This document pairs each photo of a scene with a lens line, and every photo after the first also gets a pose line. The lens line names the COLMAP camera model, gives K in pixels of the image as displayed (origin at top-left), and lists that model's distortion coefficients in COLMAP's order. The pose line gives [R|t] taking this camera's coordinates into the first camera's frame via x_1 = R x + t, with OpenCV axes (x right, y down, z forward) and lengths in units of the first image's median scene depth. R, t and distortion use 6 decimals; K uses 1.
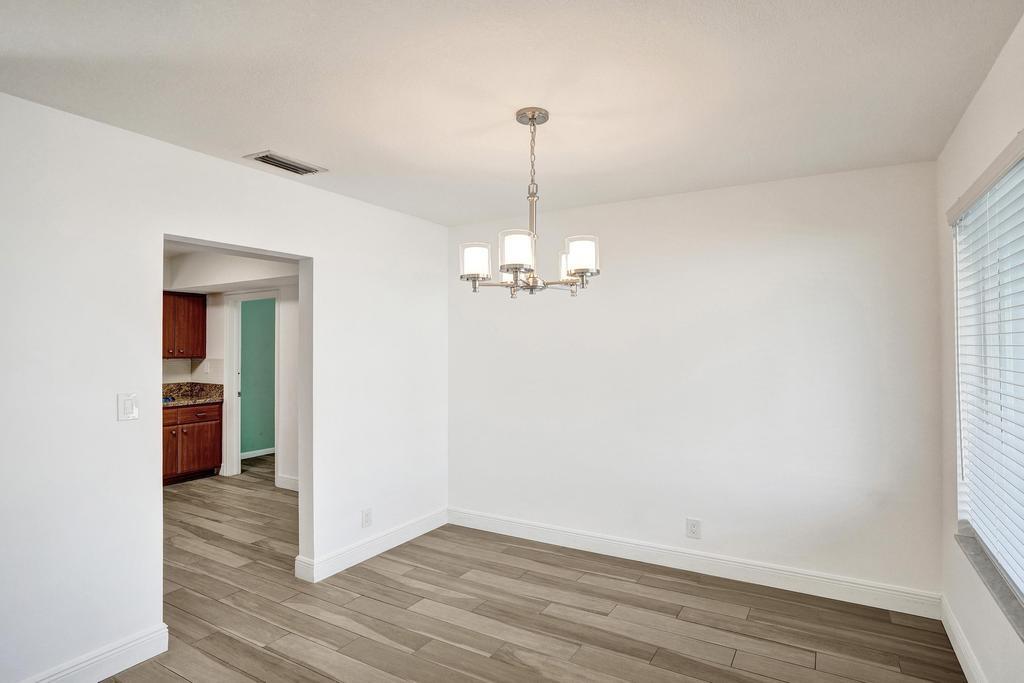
lens RADIAL K [[544.4, 0, 509.9], [0, 544.4, 338.5], [0, 0, 1]] dist [-0.060607, 0.034391]
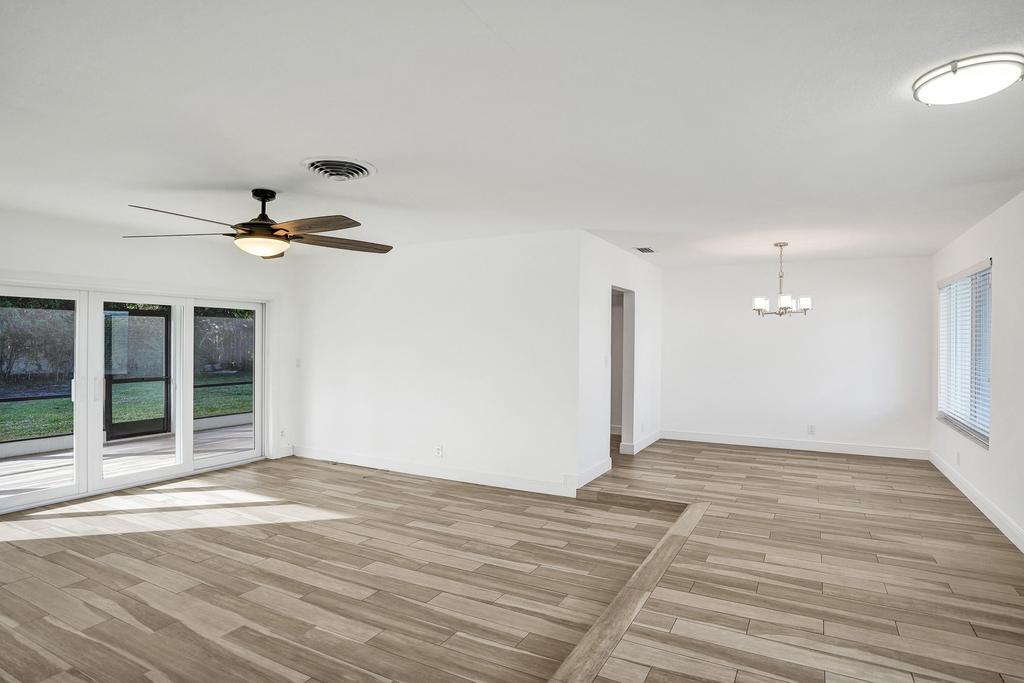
lens RADIAL K [[565.0, 0, 511.2], [0, 565.0, 343.0], [0, 0, 1]] dist [-0.083636, 0.041790]
pose [[0.999353, 0.010862, 0.034280, -0.873621], [-0.011630, 0.999684, 0.022303, -0.001474], [-0.034027, -0.022688, 0.999163, -1.034107]]
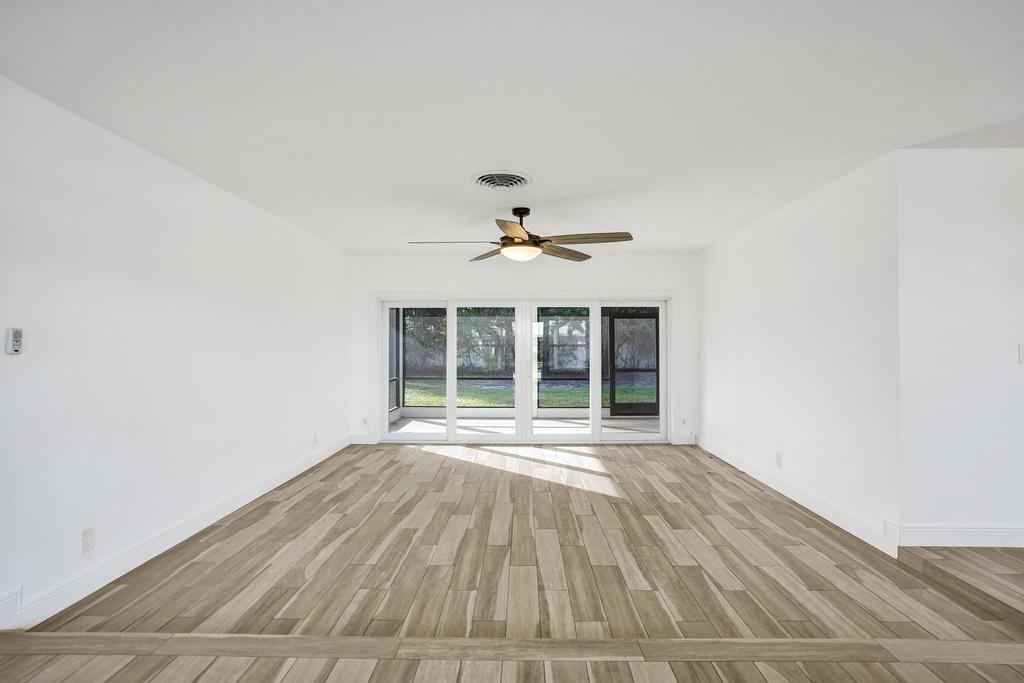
lens RADIAL K [[541.1, 0, 505.0], [0, 541.1, 328.3], [0, 0, 1]] dist [-0.055686, 0.031548]
pose [[0.482029, -0.021939, -0.875880, -0.128145], [0.014344, 0.999750, -0.017148, 0.050685], [0.876038, -0.004298, 0.482223, -0.569754]]
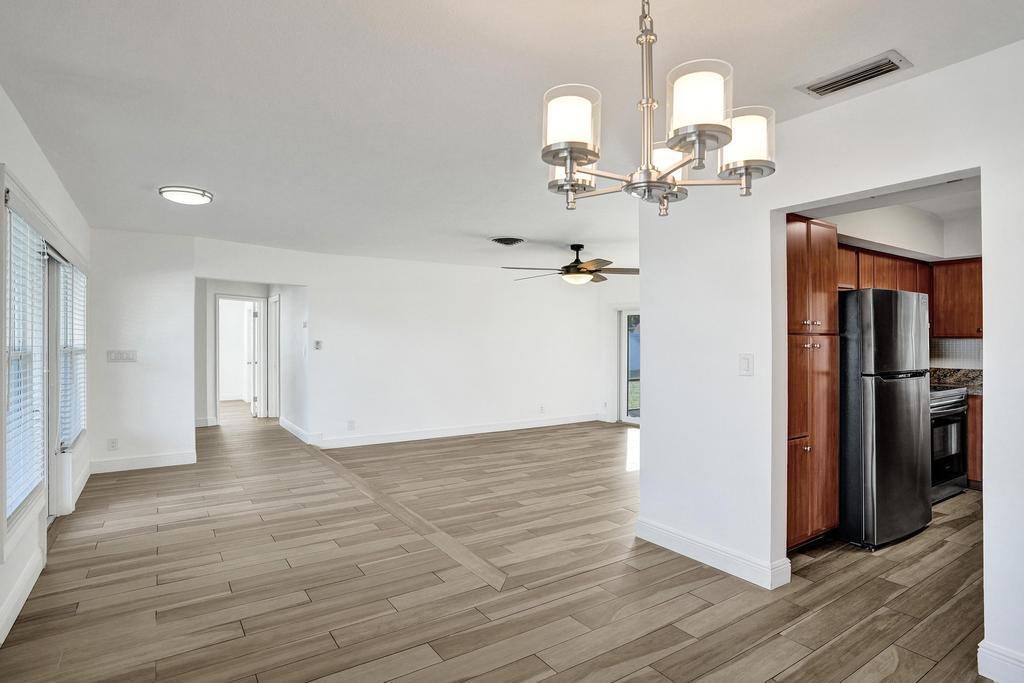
lens RADIAL K [[526.6, 0, 498.7], [0, 526.6, 323.1], [0, 0, 1]] dist [-0.037123, 0.000738]
pose [[-0.444602, -0.026419, -0.895338, 0.427781], [0.017146, 0.999131, -0.037996, 0.050468], [0.895564, -0.032244, -0.443763, 0.741479]]
